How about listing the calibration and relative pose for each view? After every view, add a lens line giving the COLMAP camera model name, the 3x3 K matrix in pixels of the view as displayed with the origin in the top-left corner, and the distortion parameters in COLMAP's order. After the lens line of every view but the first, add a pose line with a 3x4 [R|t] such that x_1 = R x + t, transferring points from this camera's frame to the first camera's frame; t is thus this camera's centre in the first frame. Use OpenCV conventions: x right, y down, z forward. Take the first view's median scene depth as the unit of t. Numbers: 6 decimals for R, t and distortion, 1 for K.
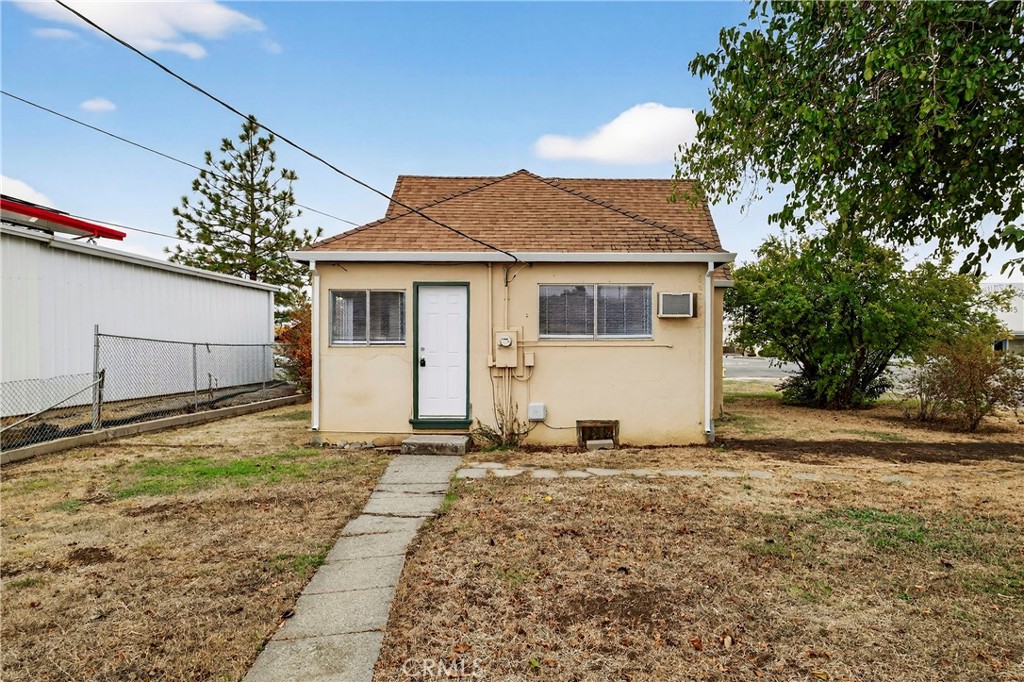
lens RADIAL K [[589.0, 0, 512.9], [0, 589.0, 348.4], [0, 0, 1]] dist [-0.000350, 0.000883]
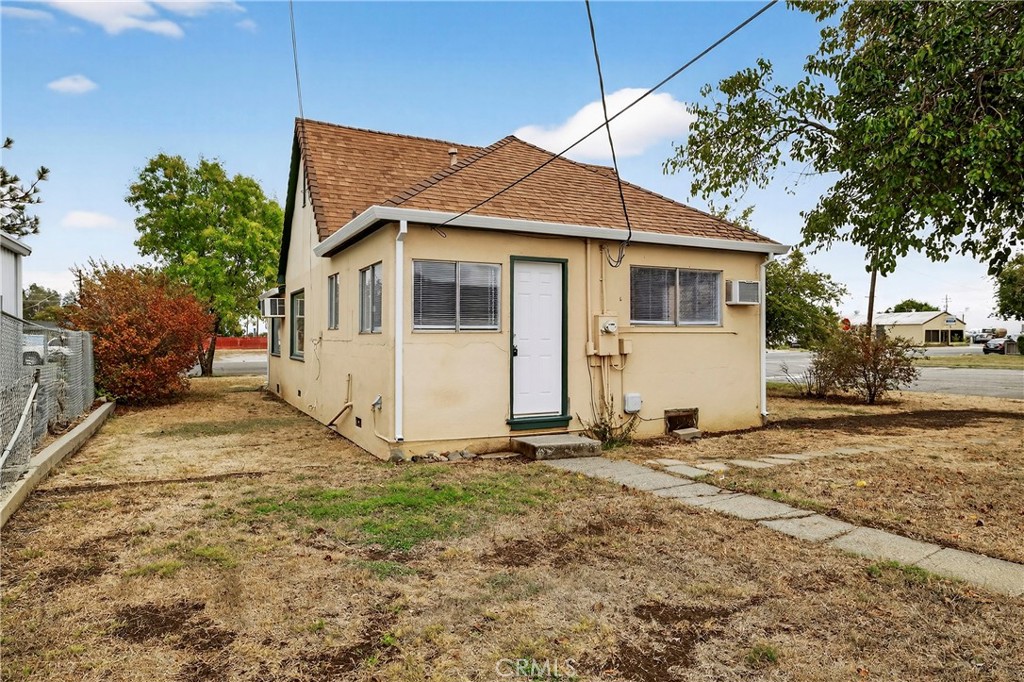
lens RADIAL K [[644.9, 0, 512.9], [0, 644.9, 336.9], [0, 0, 1]] dist [0.008910, 0.001655]
pose [[0.890891, -0.000470, 0.454217, -0.583597], [0.002804, 0.999986, -0.004466, 0.007338], [-0.454208, 0.005252, 0.890880, 0.179516]]
